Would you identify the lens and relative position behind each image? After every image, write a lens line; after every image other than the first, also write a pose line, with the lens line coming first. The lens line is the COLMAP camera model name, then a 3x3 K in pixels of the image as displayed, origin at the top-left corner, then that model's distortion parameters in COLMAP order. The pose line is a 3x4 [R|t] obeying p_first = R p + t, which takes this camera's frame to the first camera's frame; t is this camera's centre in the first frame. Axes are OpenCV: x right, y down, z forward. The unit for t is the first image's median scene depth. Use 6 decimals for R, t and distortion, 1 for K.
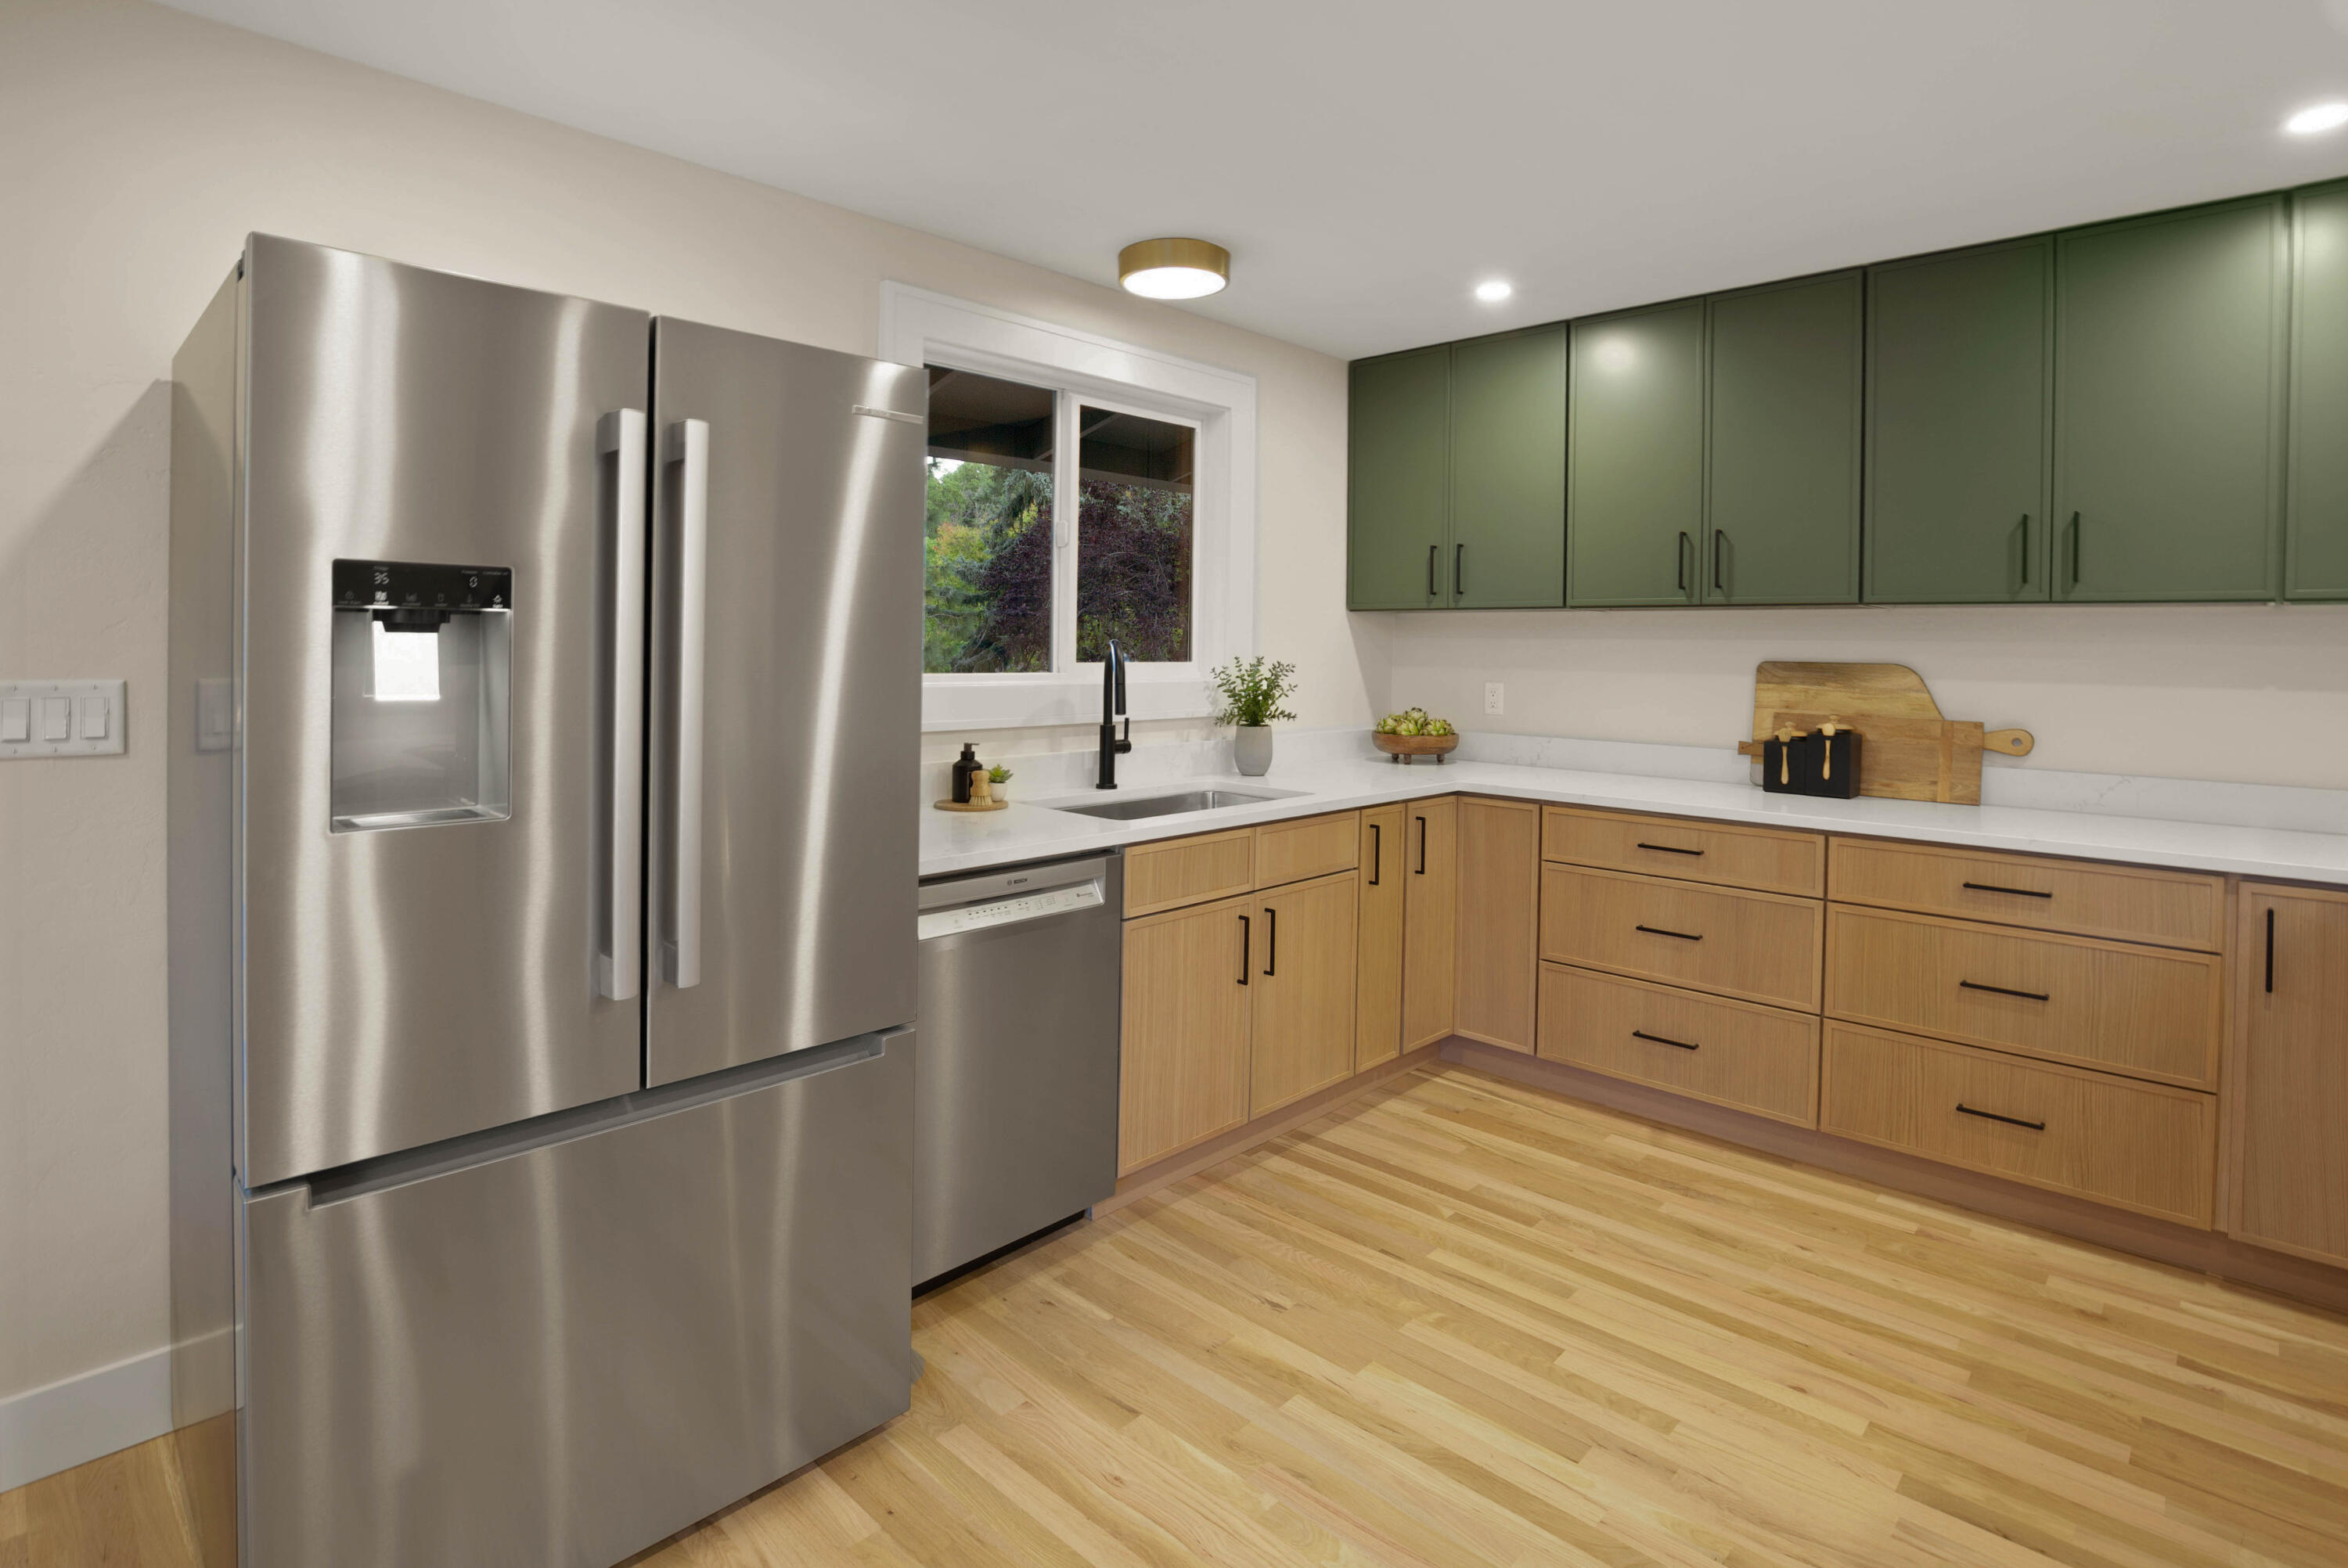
lens RADIAL K [[1170.0, 0, 1178.0], [0, 1170.0, 654.9], [0, 0, 1]] dist [-0.029335, 0.005189]
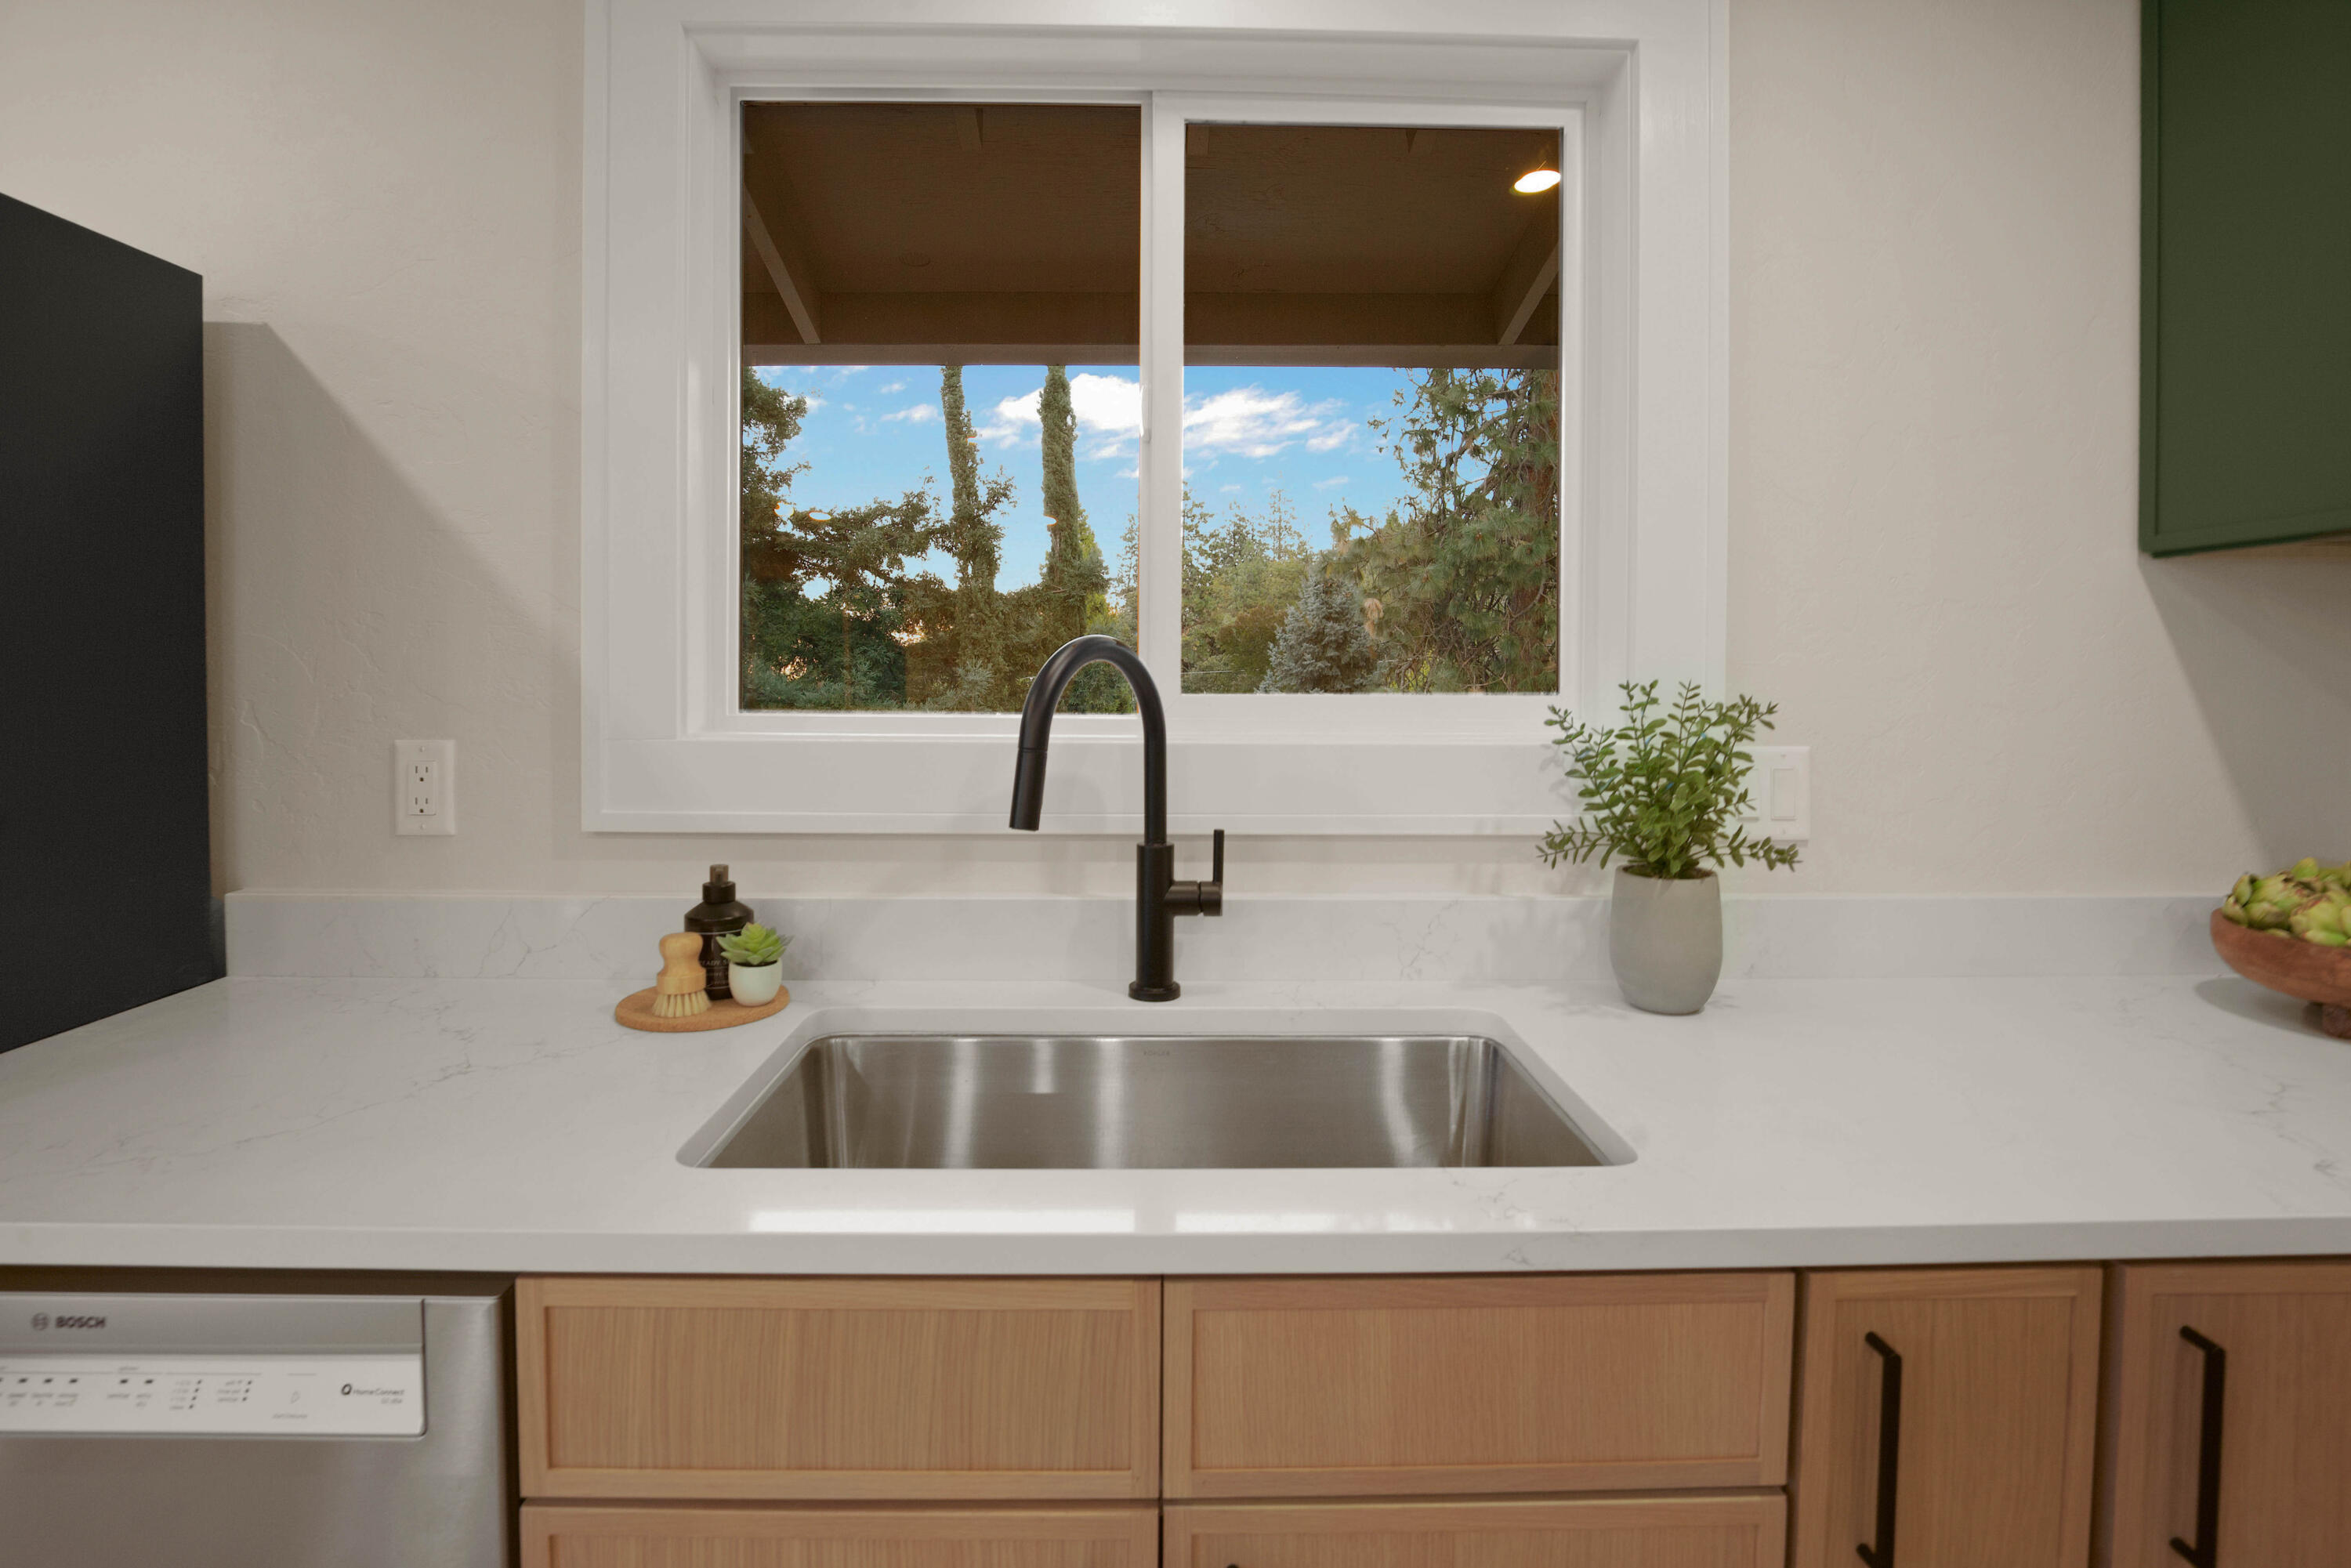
lens RADIAL K [[1112.4, 0, 1171.0], [0, 1112.4, 687.8], [0, 0, 1]] dist [-0.031269, -0.000140]
pose [[0.696846, 0.000298, -0.717221, 0.259242], [-0.001334, 0.999999, -0.000881, 0.006064], [0.717219, 0.001570, 0.696846, 0.838519]]
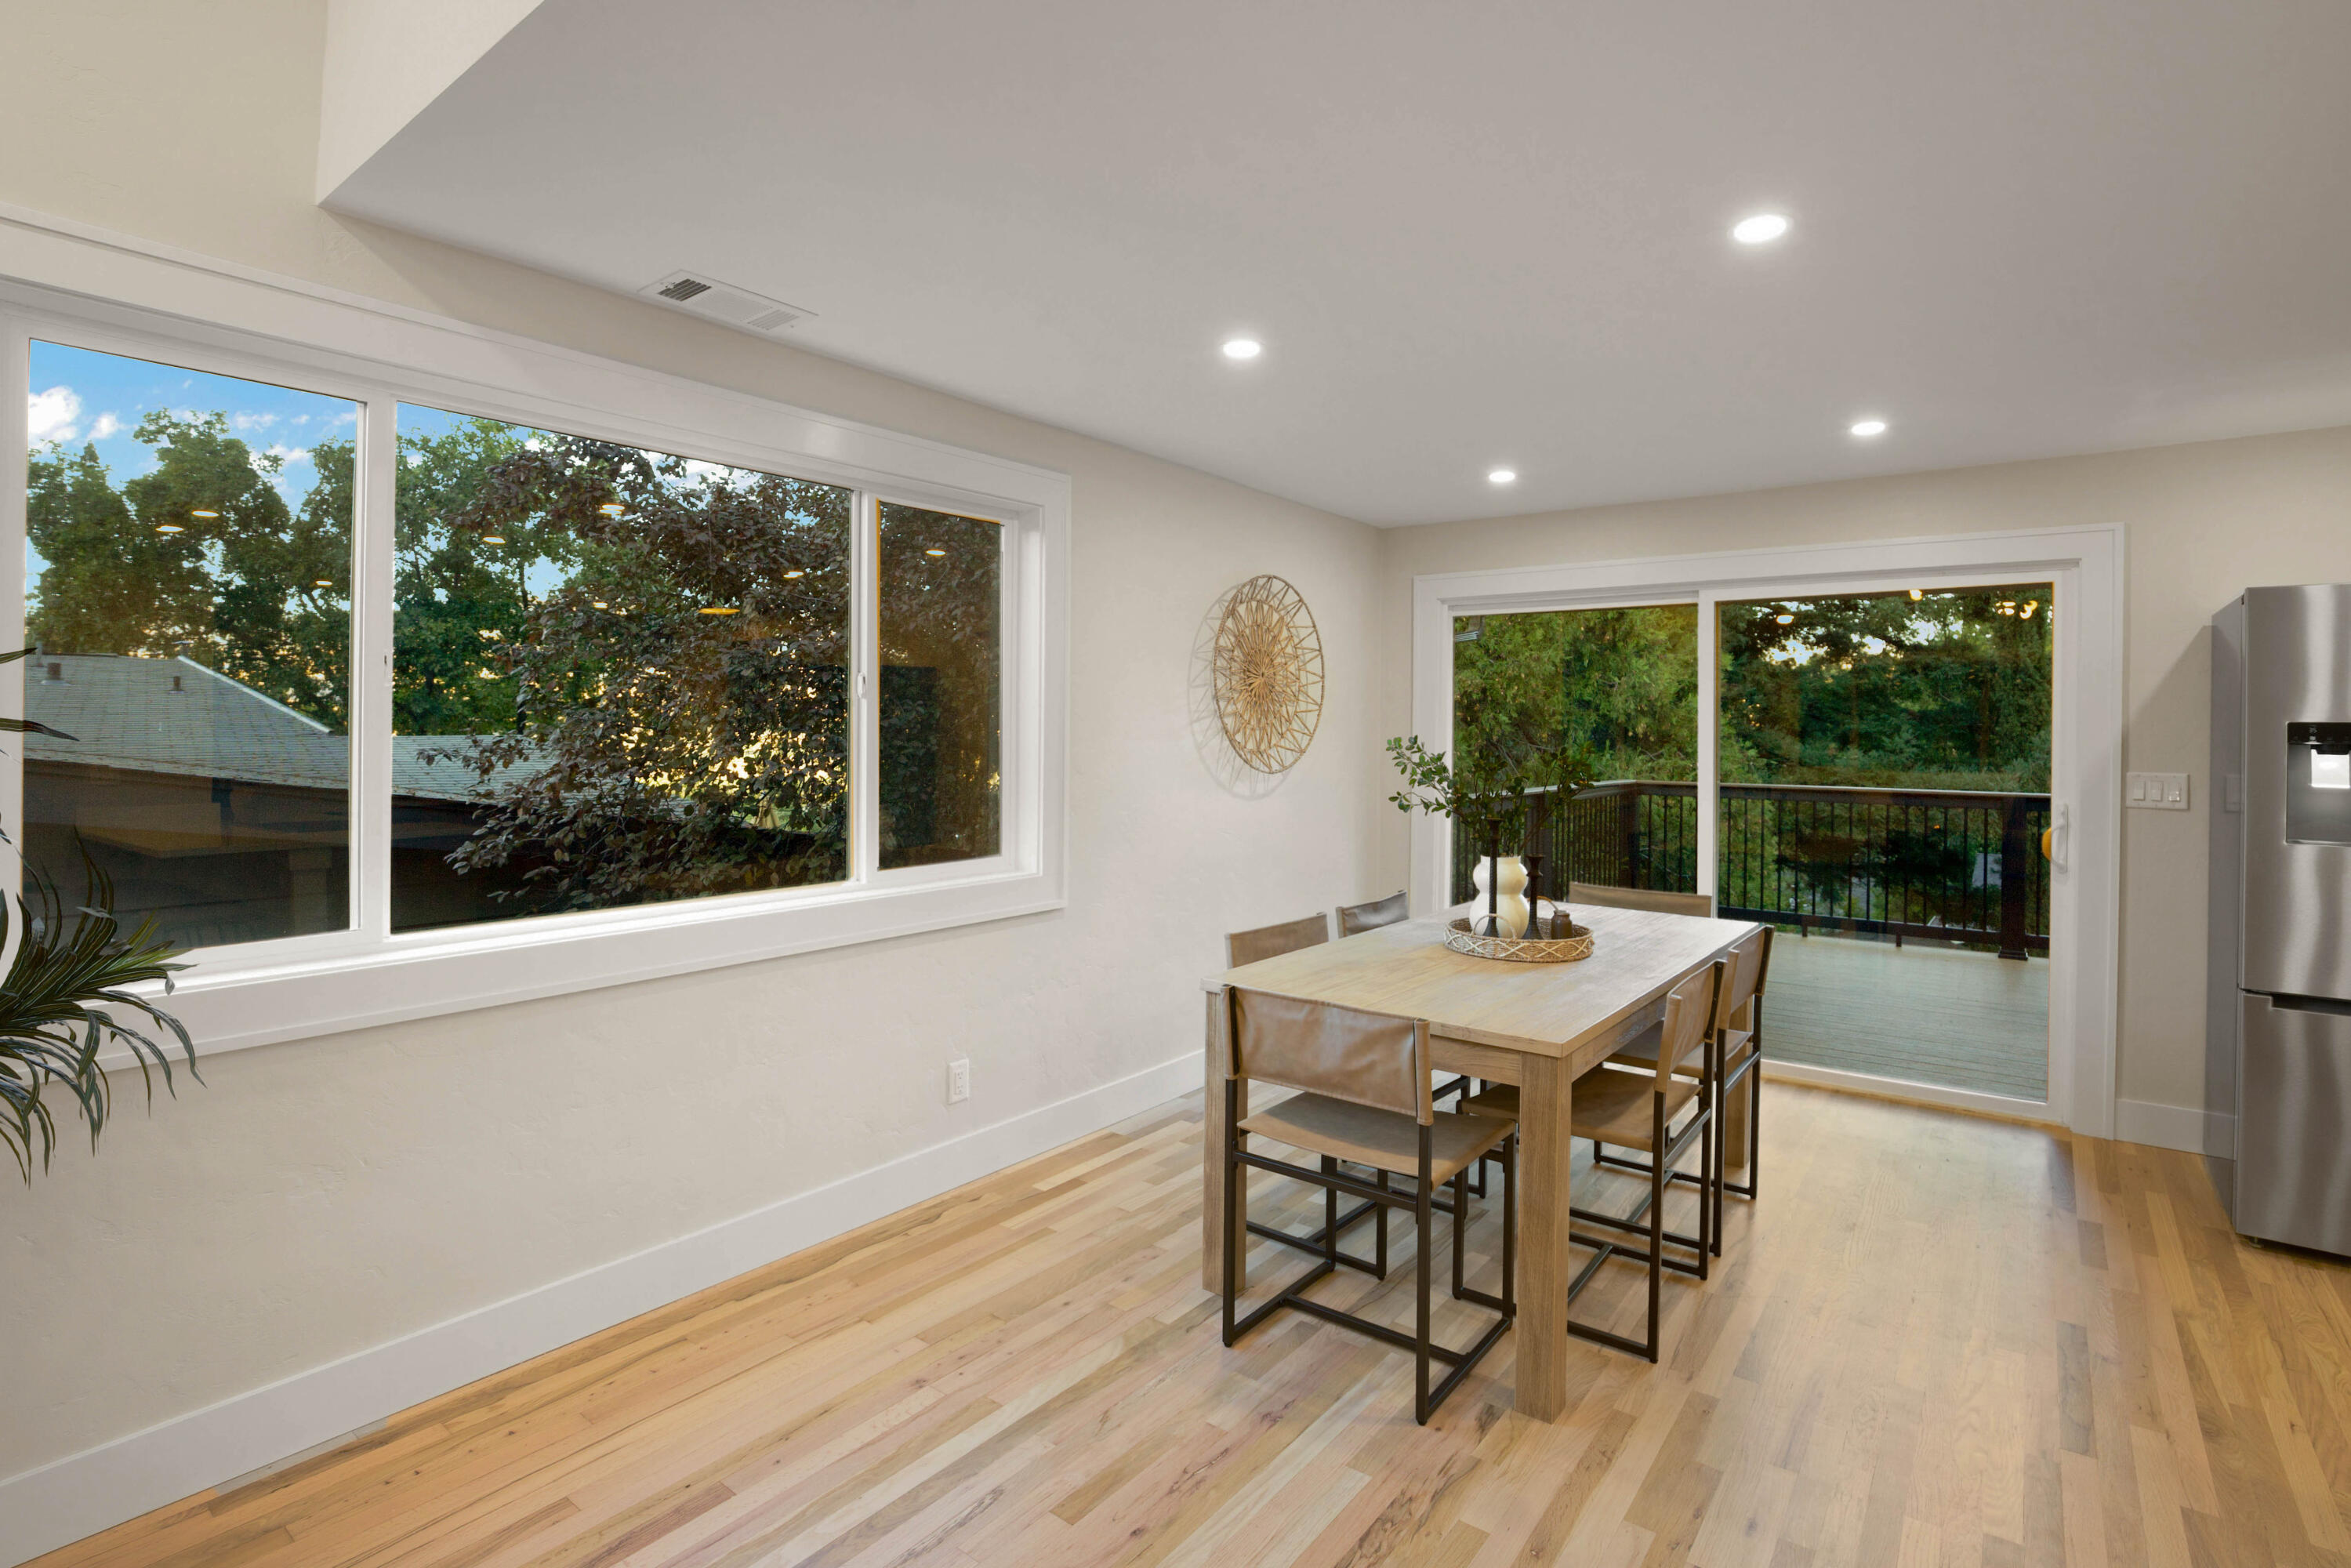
lens RADIAL K [[1170.8, 0, 1171.8], [0, 1170.8, 730.7], [0, 0, 1]] dist [-0.043802, 0.017500]
pose [[0.116988, -0.010205, -0.993081, 0.582359], [-0.012511, 0.999853, -0.011749, -0.006461], [0.993055, 0.013799, 0.116843, -0.677194]]
